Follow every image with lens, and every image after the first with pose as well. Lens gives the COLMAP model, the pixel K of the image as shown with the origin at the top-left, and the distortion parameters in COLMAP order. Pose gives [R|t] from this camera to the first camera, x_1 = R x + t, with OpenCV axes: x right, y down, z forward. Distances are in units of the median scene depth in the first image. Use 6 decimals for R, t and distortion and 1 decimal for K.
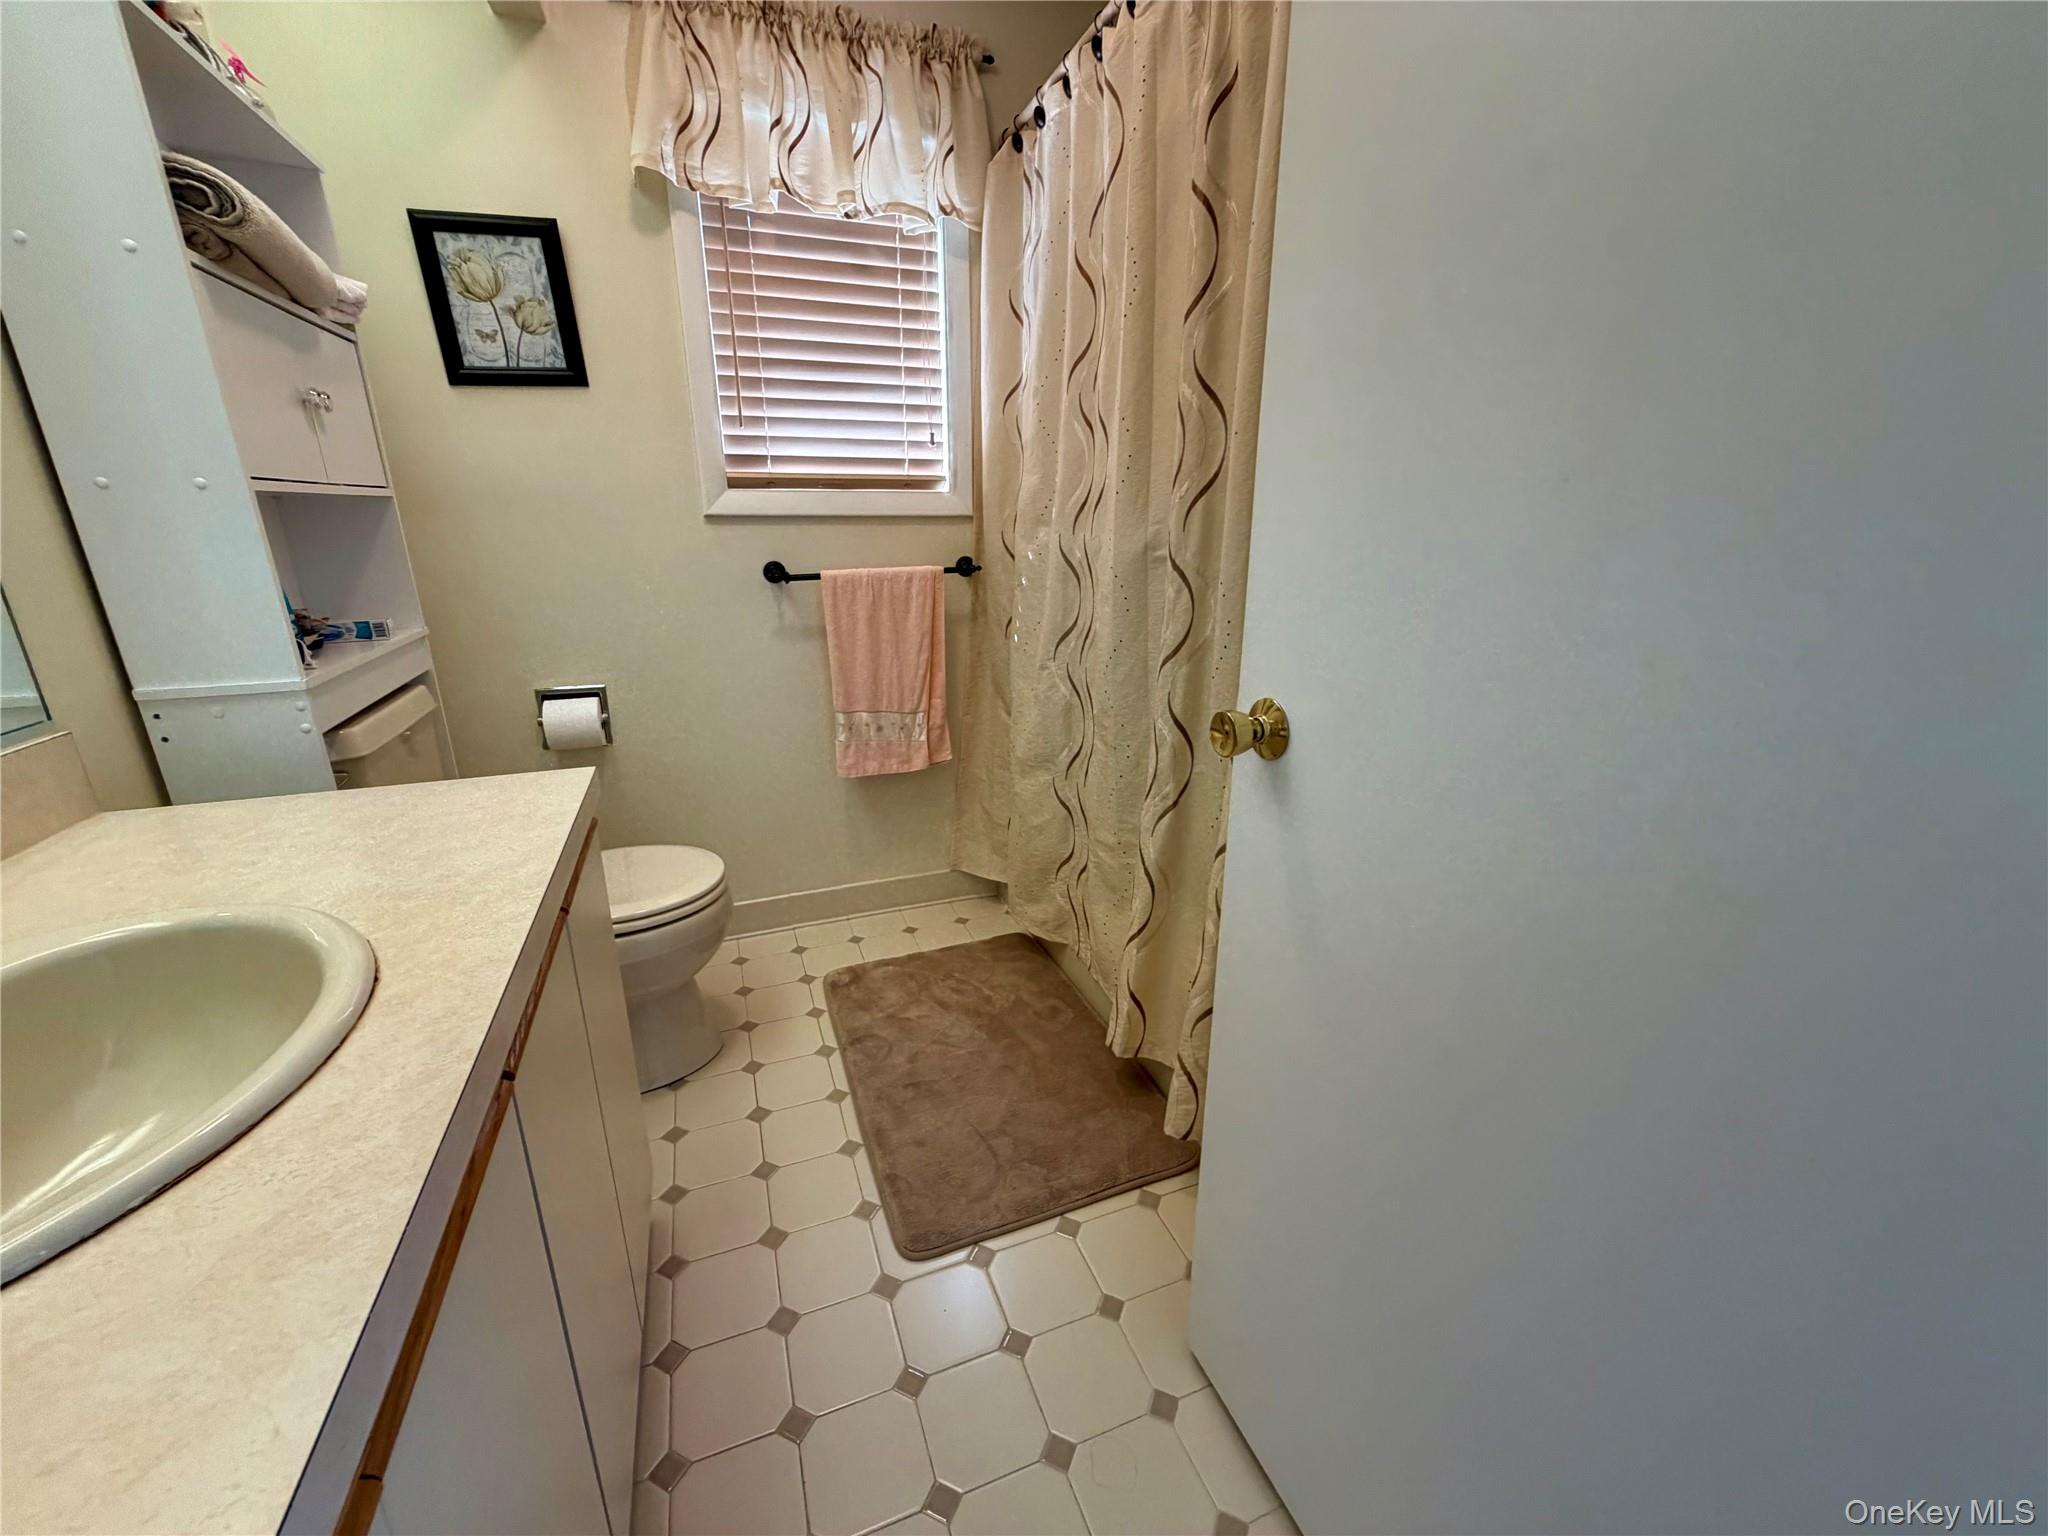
lens RADIAL K [[812.4, 0, 1021.9], [0, 812.4, 772.4], [0, 0, 1]] dist [0.001558, -0.000208]
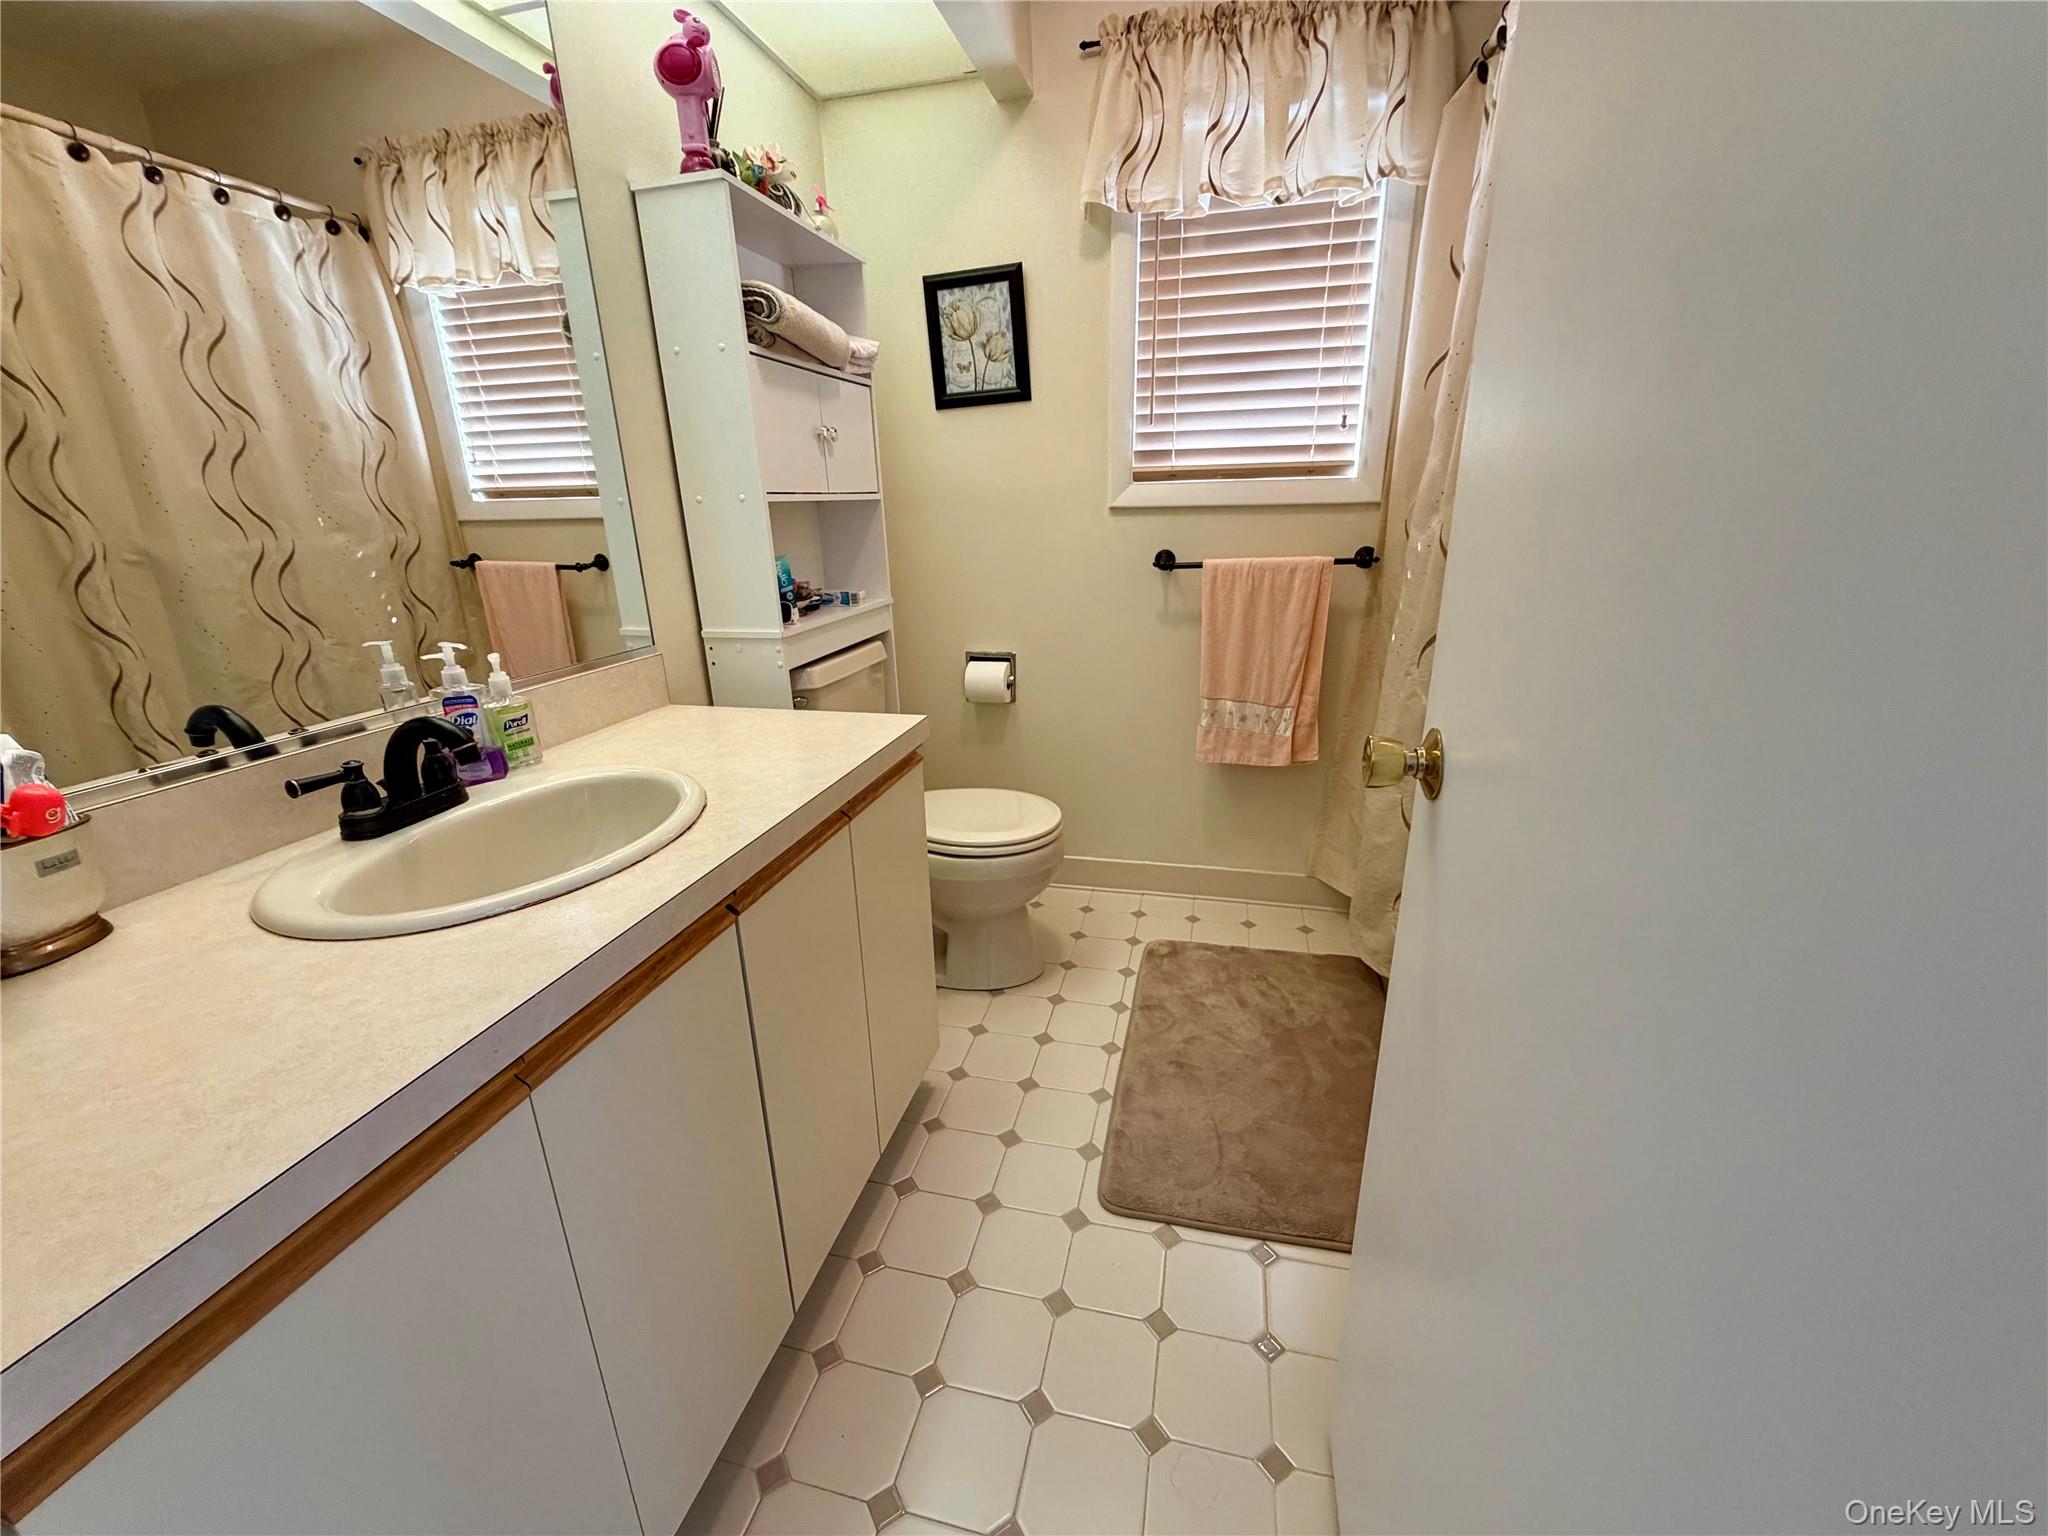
lens RADIAL K [[812.4, 0, 1022.3], [0, 812.4, 772.4], [0, 0, 1]] dist [0.001558, -0.000208]
pose [[0.821658, 0.162180, -0.546422, 0.200638], [-0.150984, 0.986349, 0.065716, -0.016664], [0.549620, 0.028504, 0.834928, 0.020683]]
